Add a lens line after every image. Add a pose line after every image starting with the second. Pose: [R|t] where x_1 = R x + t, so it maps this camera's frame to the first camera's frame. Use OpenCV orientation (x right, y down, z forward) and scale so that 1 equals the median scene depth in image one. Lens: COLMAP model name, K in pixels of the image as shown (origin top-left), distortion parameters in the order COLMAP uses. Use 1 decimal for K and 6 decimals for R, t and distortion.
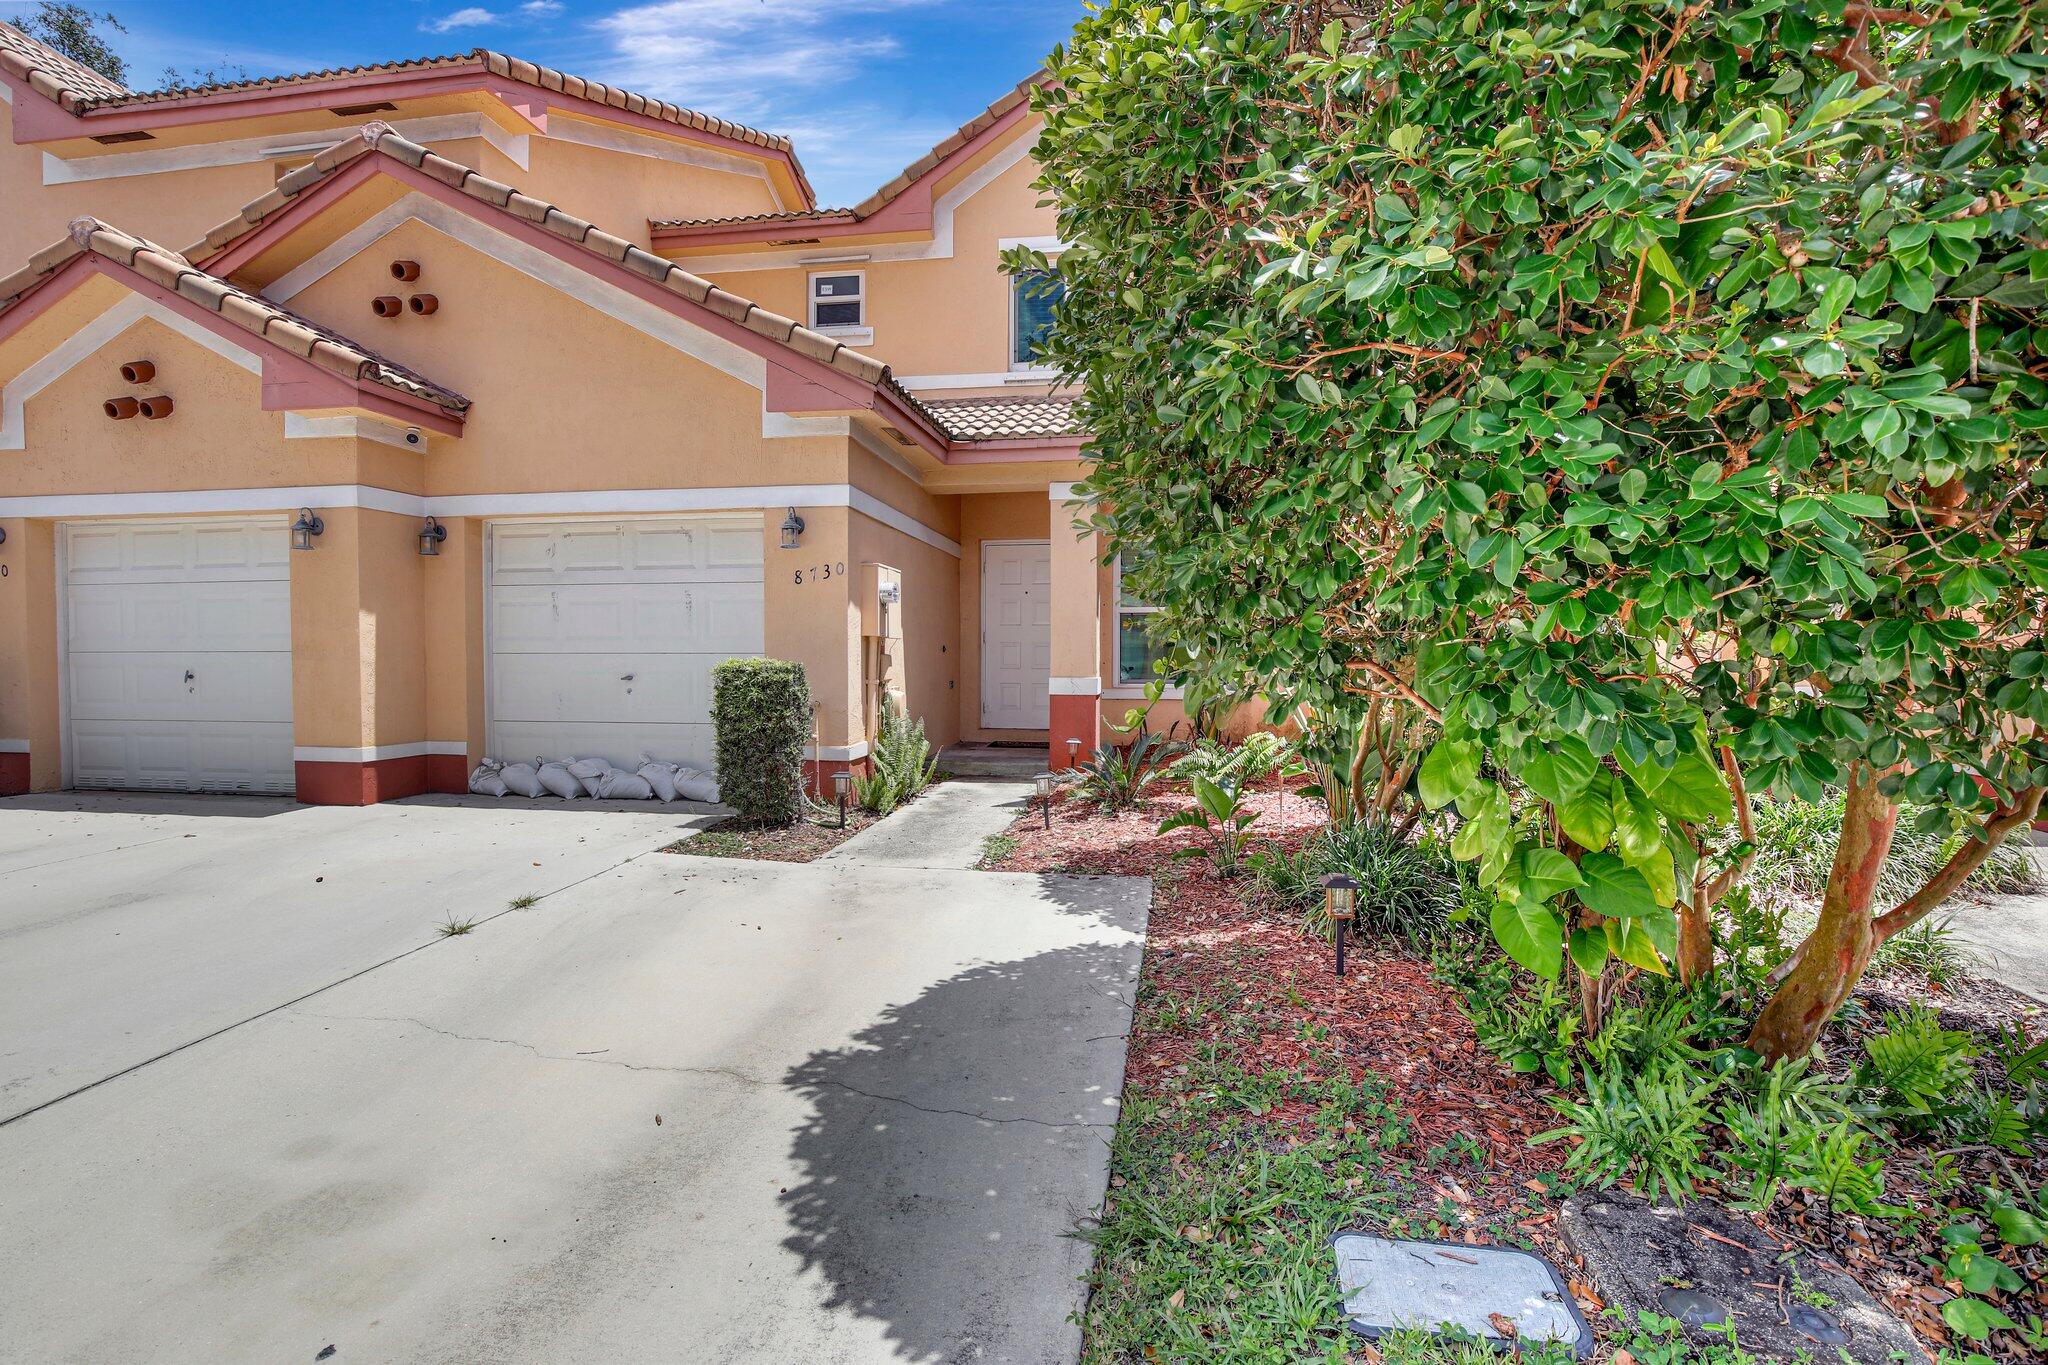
lens RADIAL K [[952.3, 0, 1024.0], [0, 952.3, 682.5], [0, 0, 1]] dist [-0.025449, 0.000762]
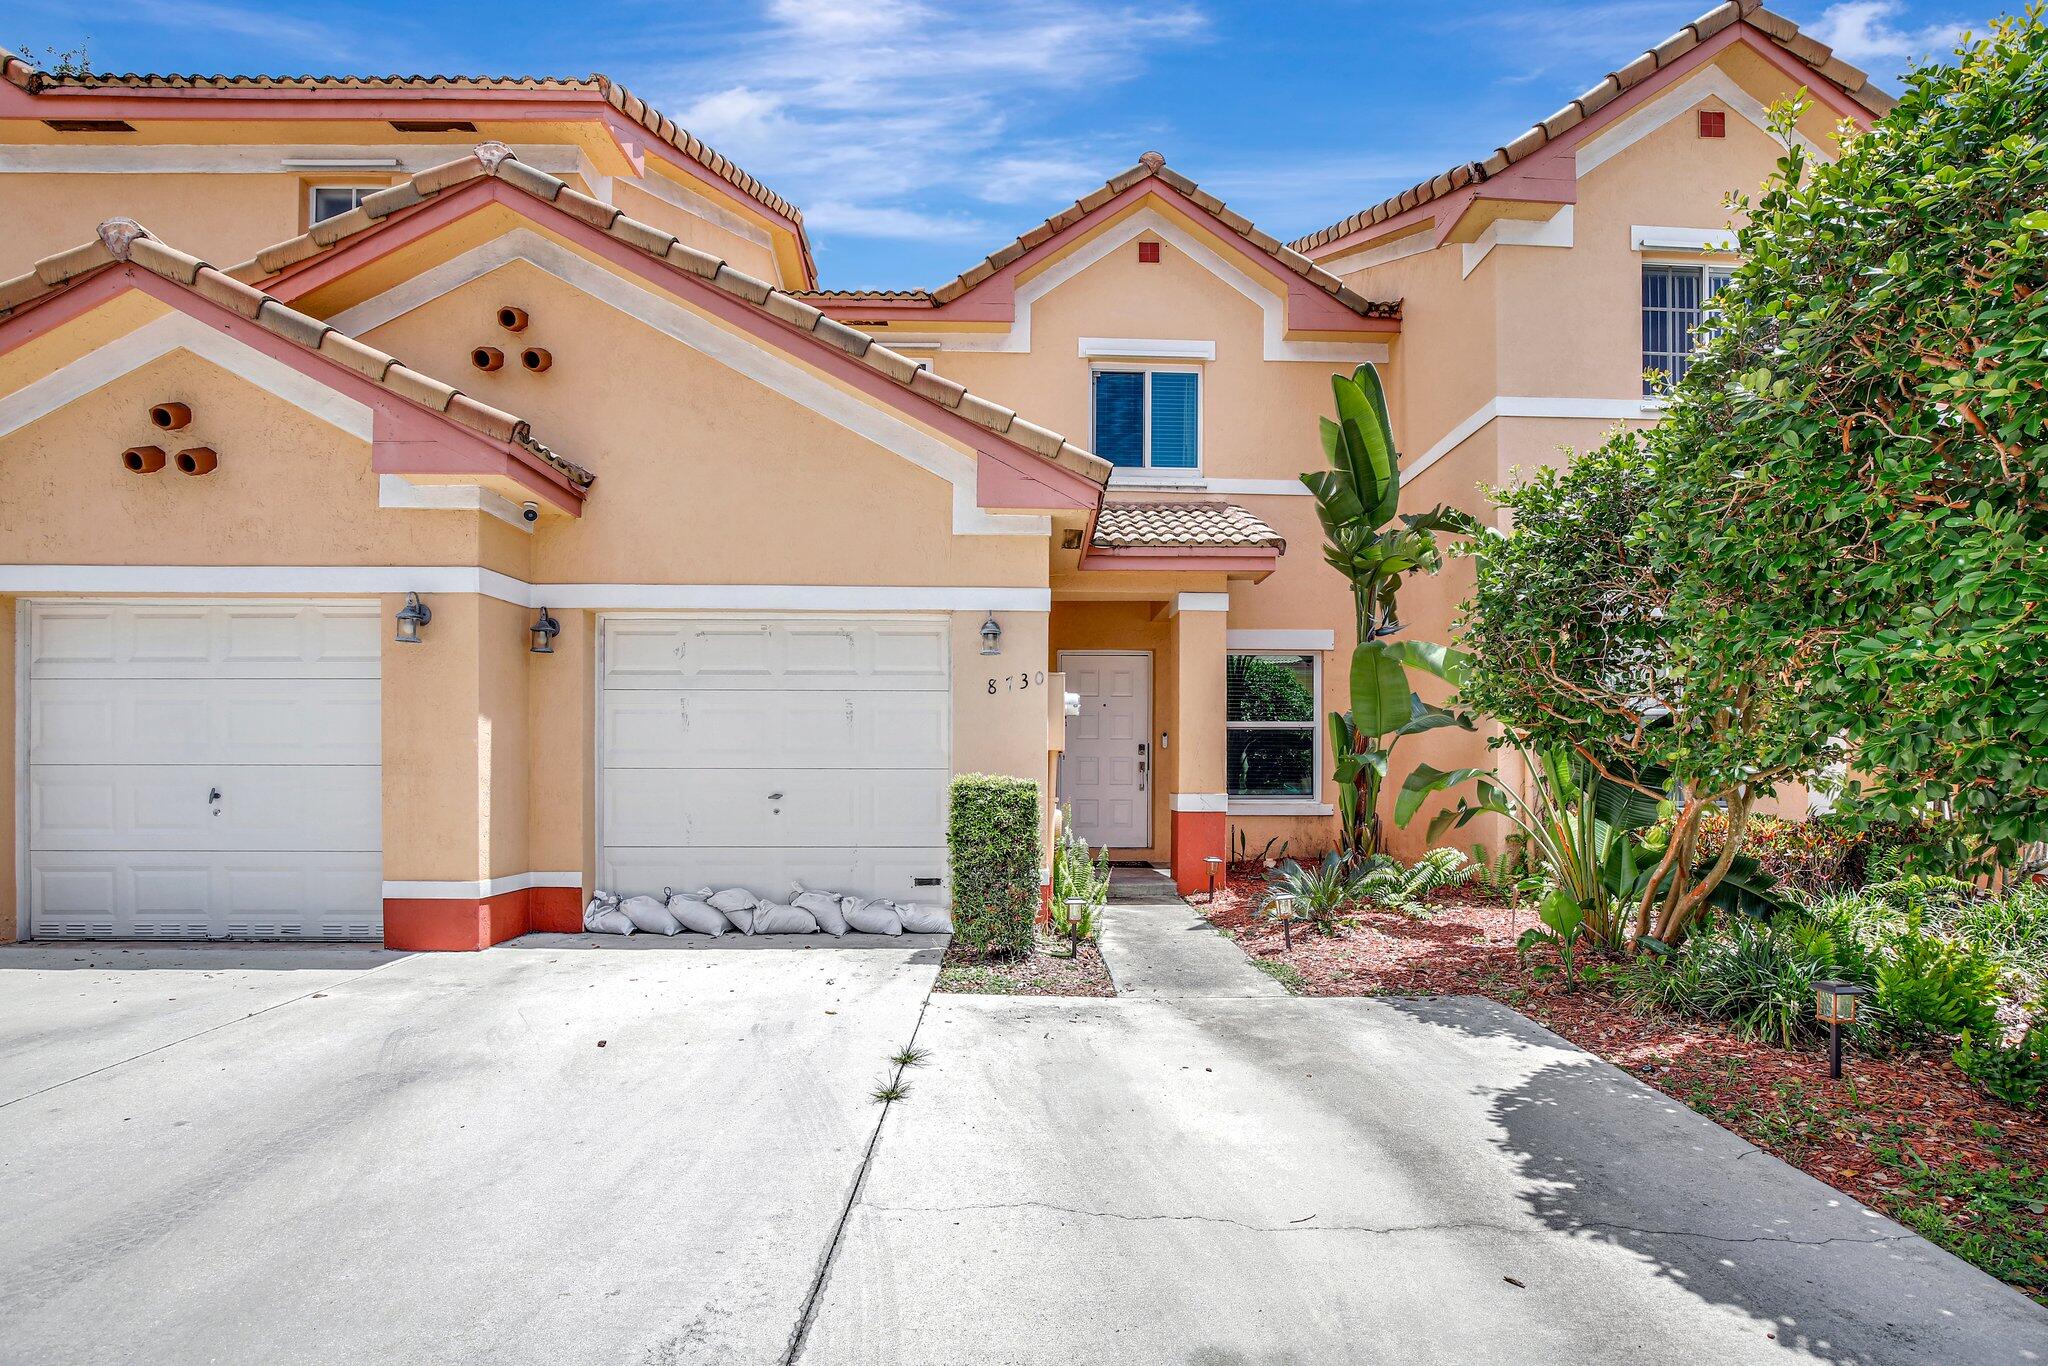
lens RADIAL K [[986.5, 0, 1045.8], [0, 986.5, 778.4], [0, 0, 1]] dist [-0.030281, 0.001608]
pose [[0.982628, -0.000246, 0.185584, -0.356464], [0.003669, 0.999829, -0.018104, -0.003897], [-0.185548, 0.018470, 0.982462, 0.051455]]
